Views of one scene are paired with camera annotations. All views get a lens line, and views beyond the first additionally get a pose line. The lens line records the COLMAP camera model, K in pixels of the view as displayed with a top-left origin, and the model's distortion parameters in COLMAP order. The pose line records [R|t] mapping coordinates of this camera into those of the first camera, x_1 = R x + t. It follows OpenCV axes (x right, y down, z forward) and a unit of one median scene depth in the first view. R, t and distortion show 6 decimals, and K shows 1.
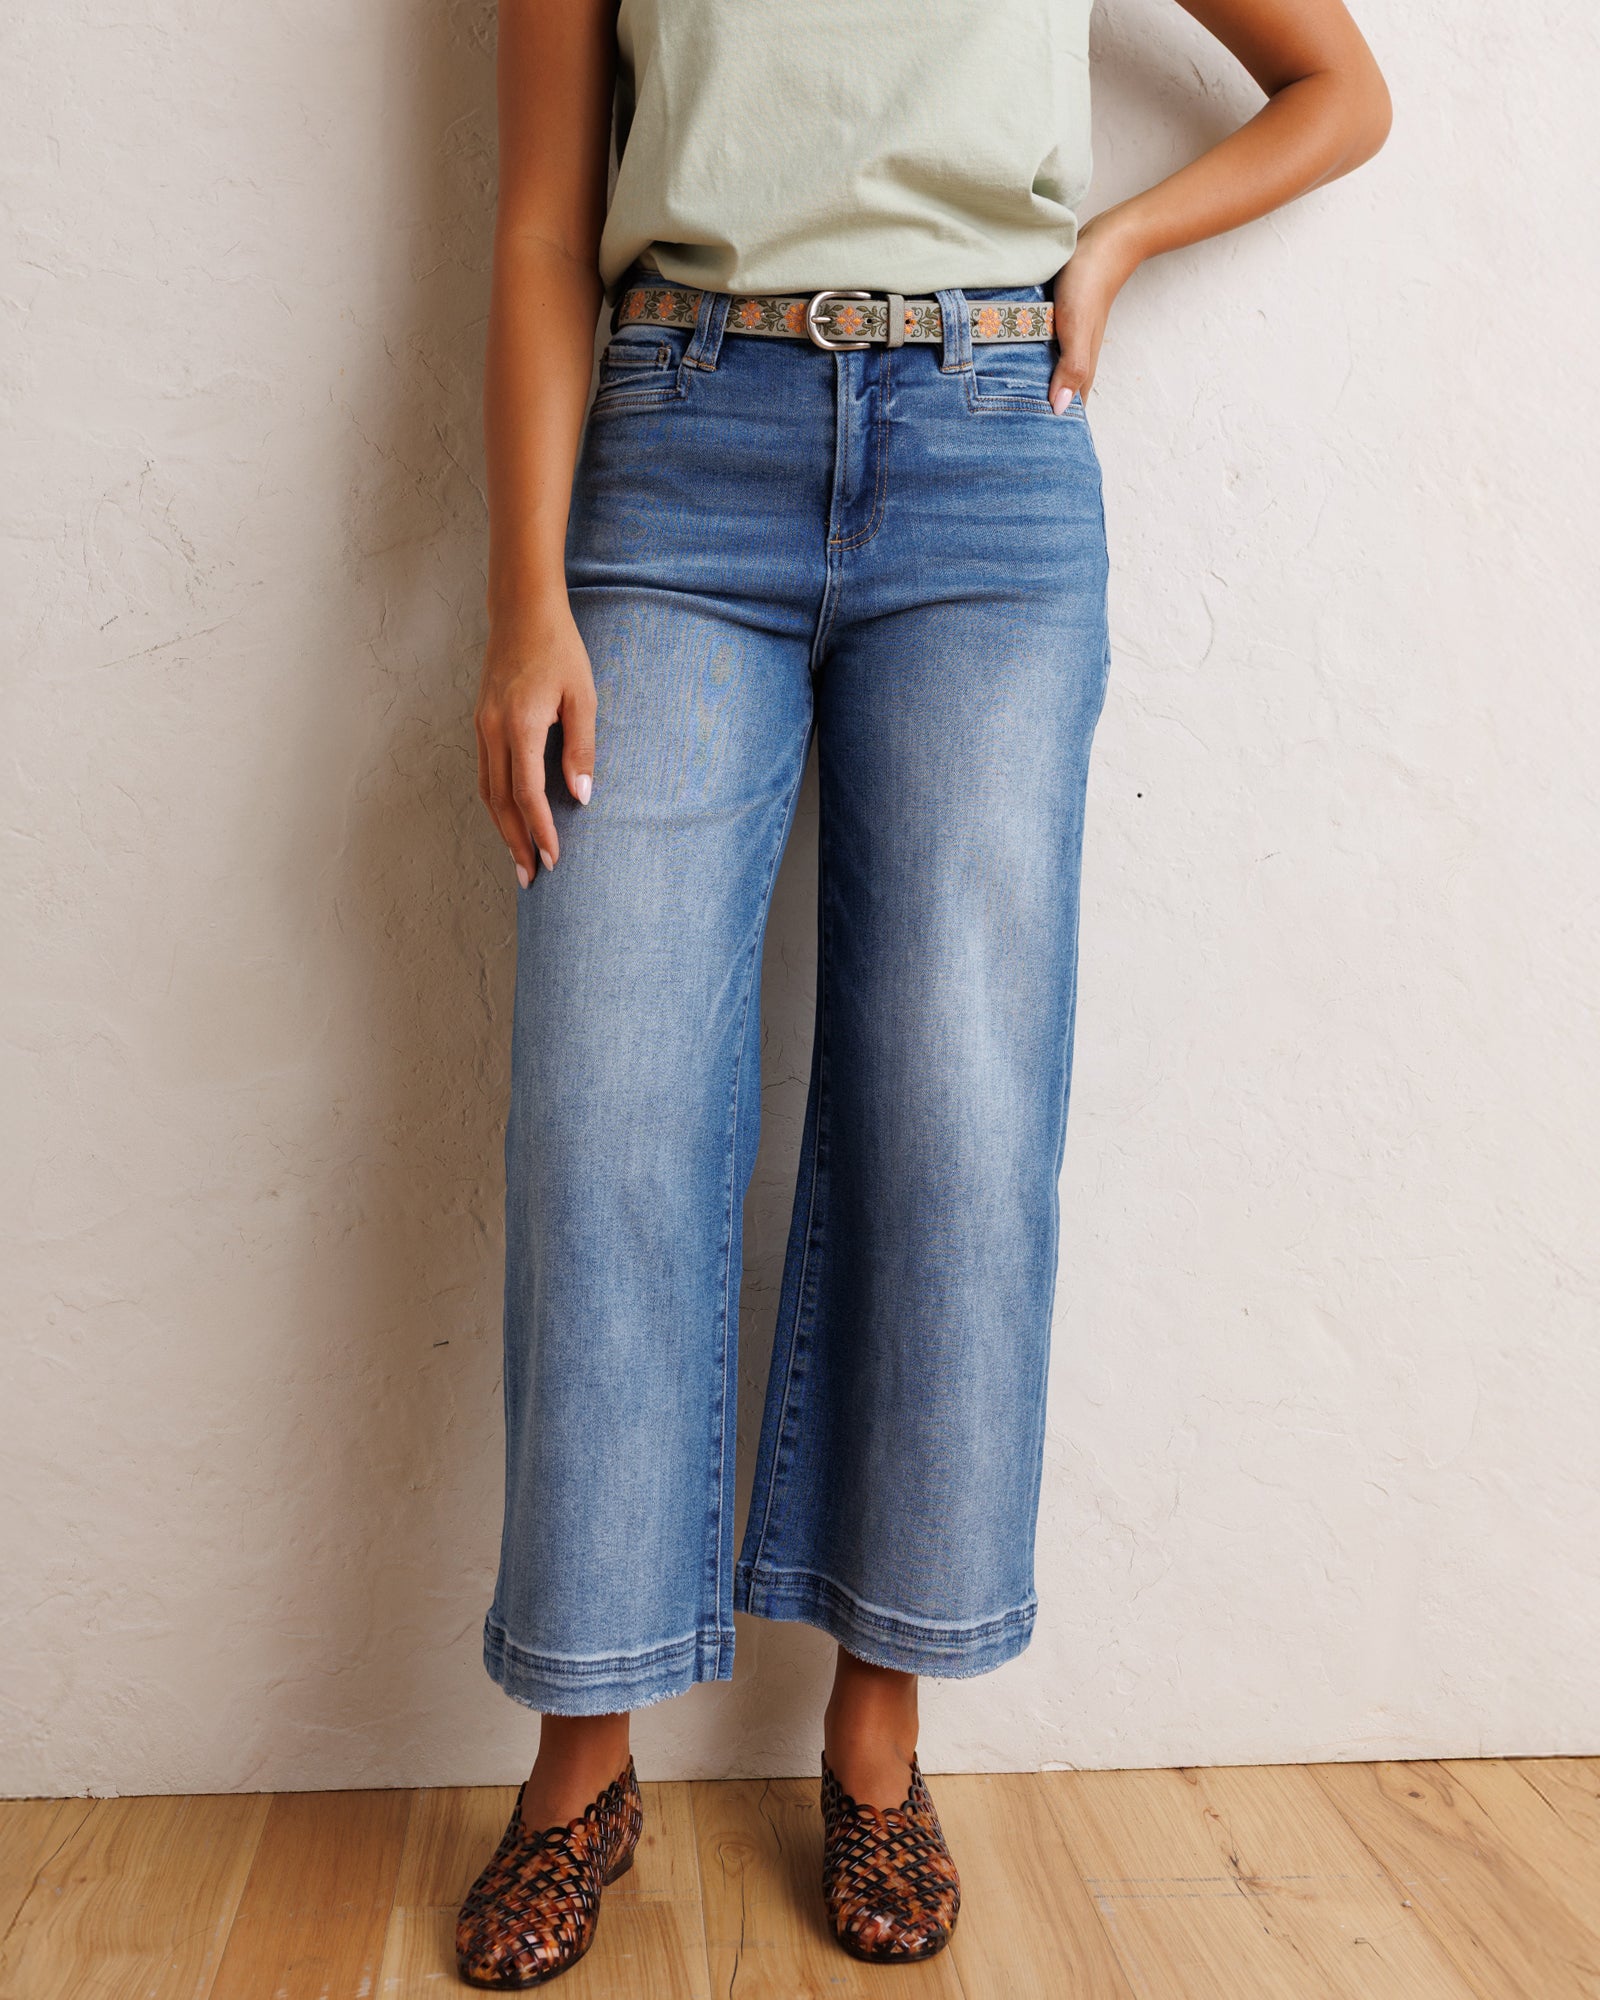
lens RADIAL K [[2909.0, 0, 672.0], [0, 2909.0, 811.8], [0, 0, 1]] dist [-0.004227, 0.012450]
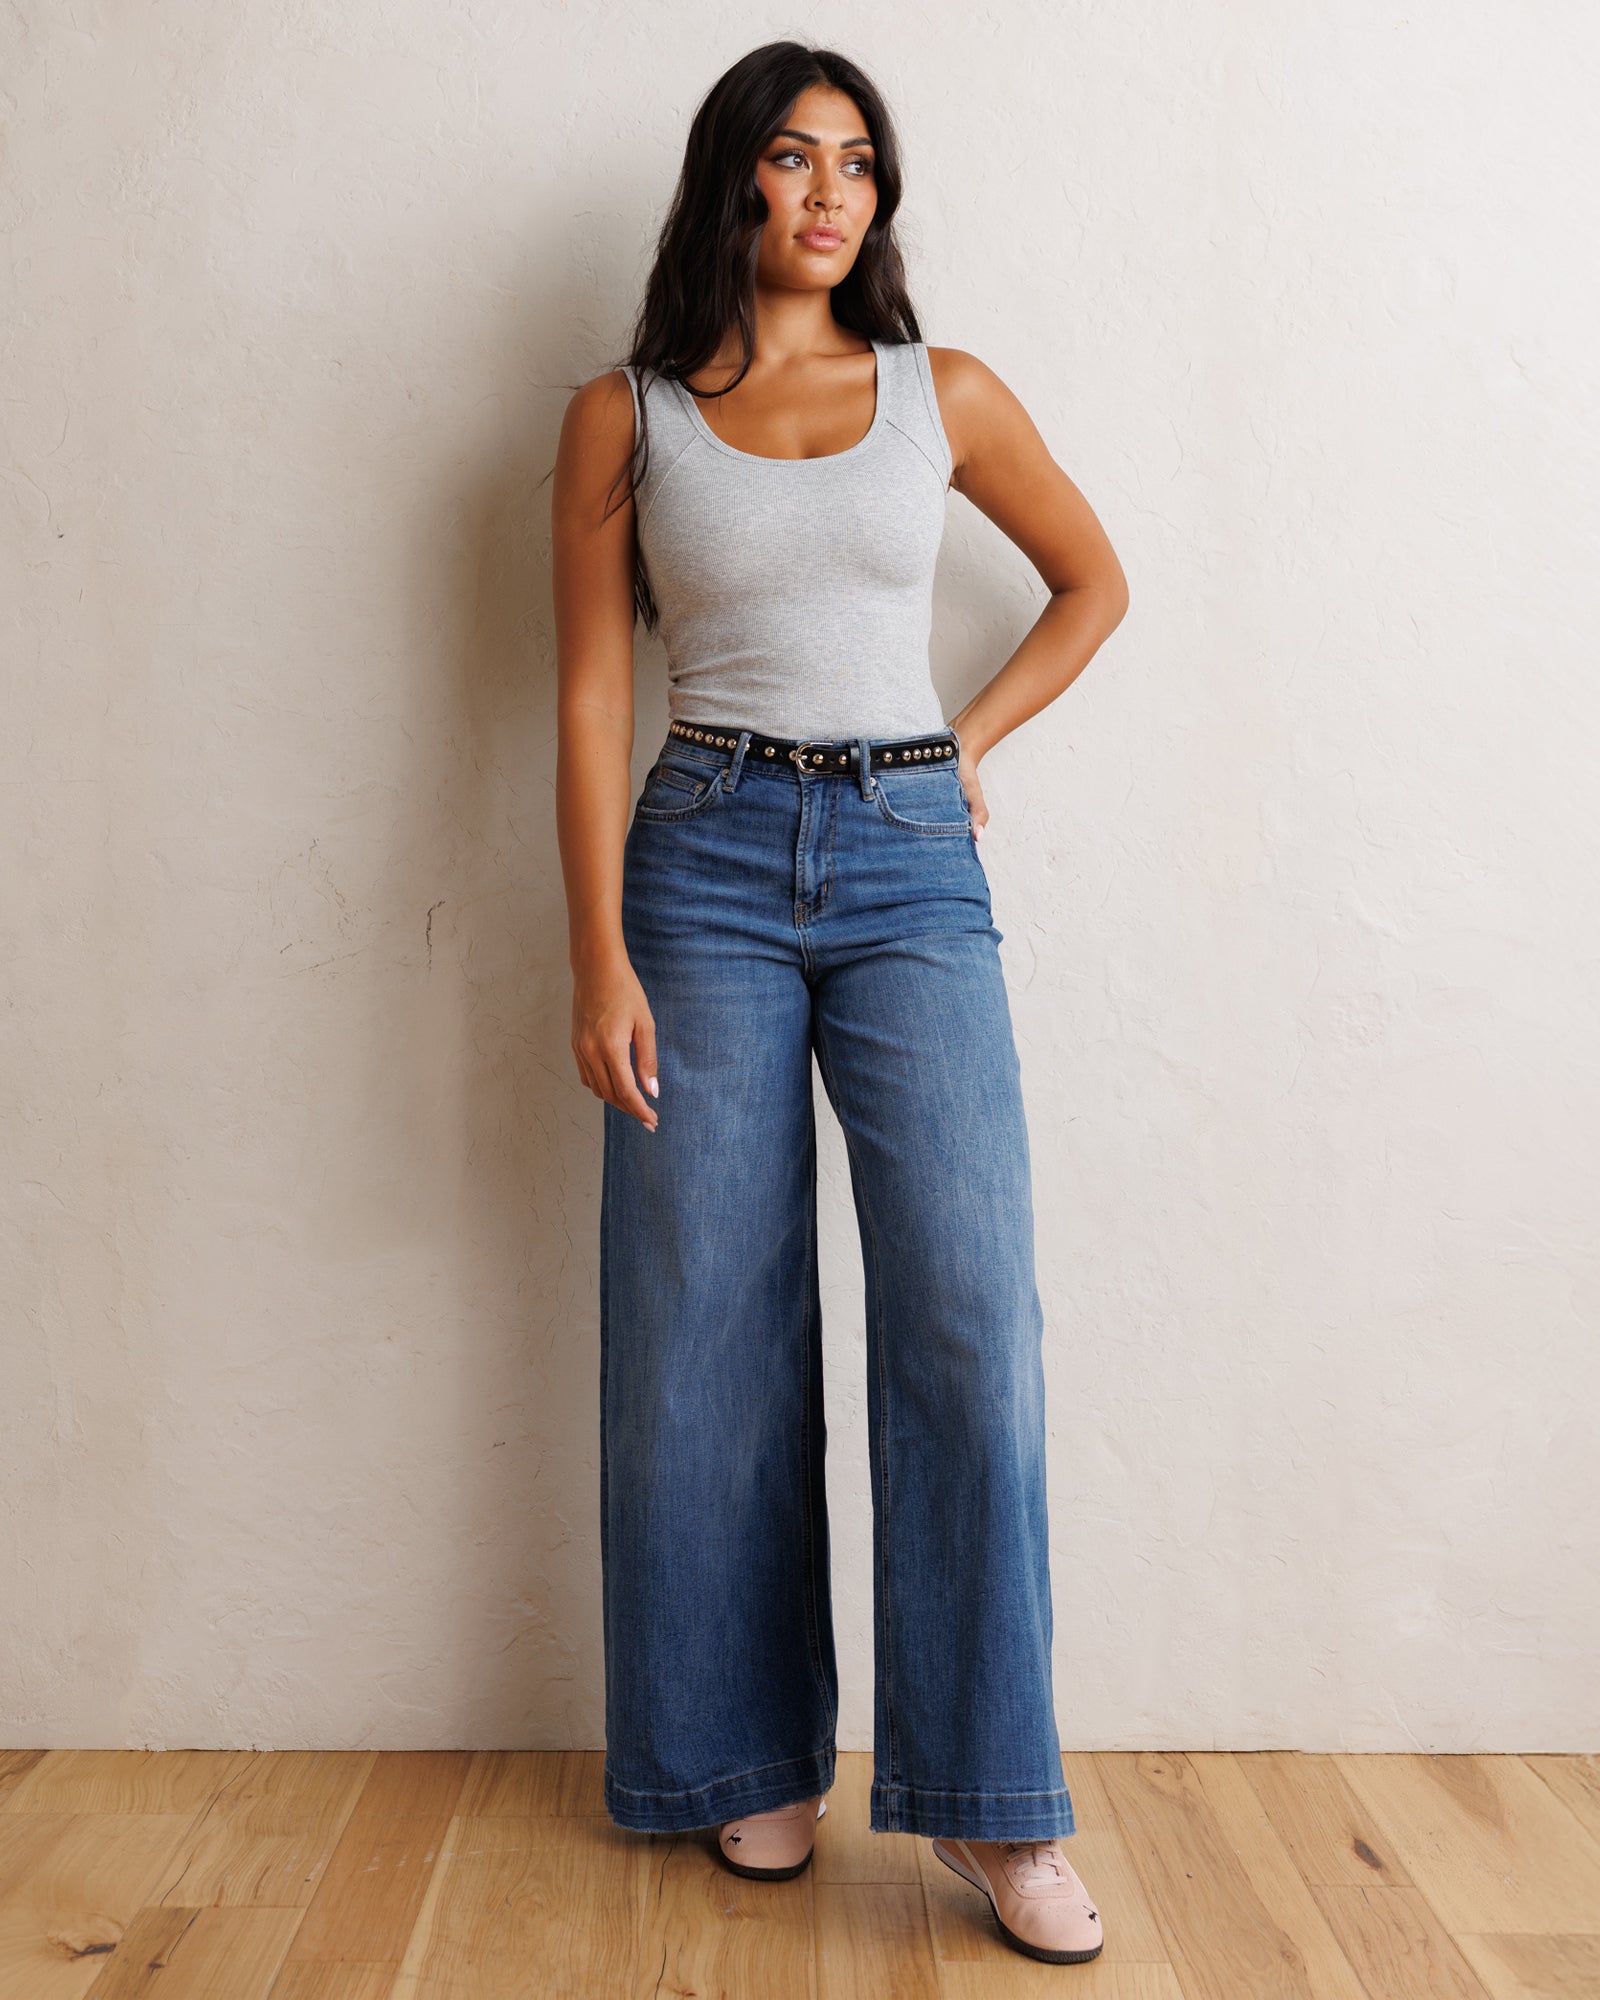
lens RADIAL K [[3034.4, 0, 736.3], [0, 3034.4, 762.9], [0, 0, 1]] dist [-0.005576, 0.033432]
pose [[0.999037, 0.013905, -0.041625, 0.102074], [-0.015902, 0.998718, -0.048056, -0.091423], [0.040903, 0.048671, 0.997977, -0.556960]]
